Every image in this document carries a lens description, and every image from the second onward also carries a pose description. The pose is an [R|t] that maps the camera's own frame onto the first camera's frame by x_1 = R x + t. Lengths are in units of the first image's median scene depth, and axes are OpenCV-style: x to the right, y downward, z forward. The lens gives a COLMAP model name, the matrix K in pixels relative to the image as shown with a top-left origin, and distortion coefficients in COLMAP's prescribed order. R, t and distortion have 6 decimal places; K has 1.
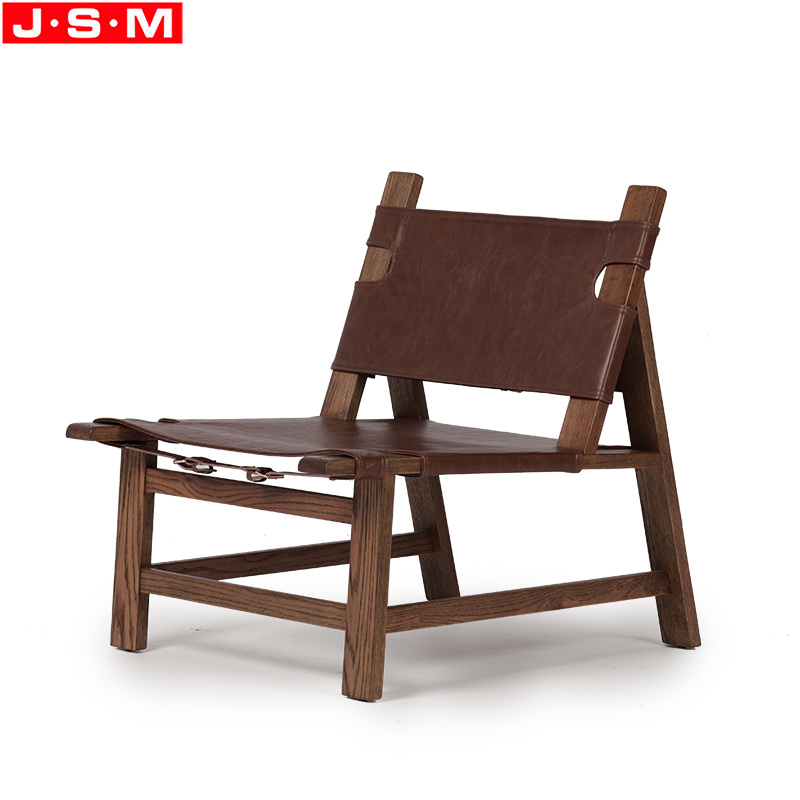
lens RADIAL K [[4027.0, 0, 400.0], [0, 4027.0, 400.0], [0, 0, 1]] dist [-0.081751, -2.127331]
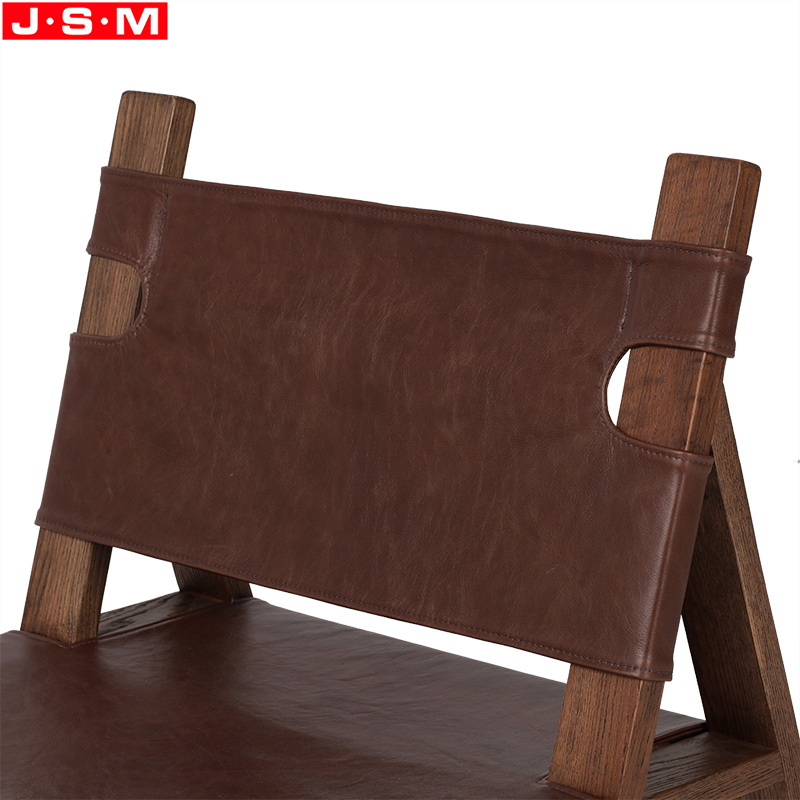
lens RADIAL K [[3650.6, 0, 400.0], [0, 3650.6, 400.0], [0, 0, 1]] dist [-0.005013, -3.783171]
pose [[0.995786, -0.085917, 0.032066, 0.013495], [0.080012, 0.984828, 0.153988, -0.088340], [-0.044810, -0.150773, 0.987552, 0.603739]]
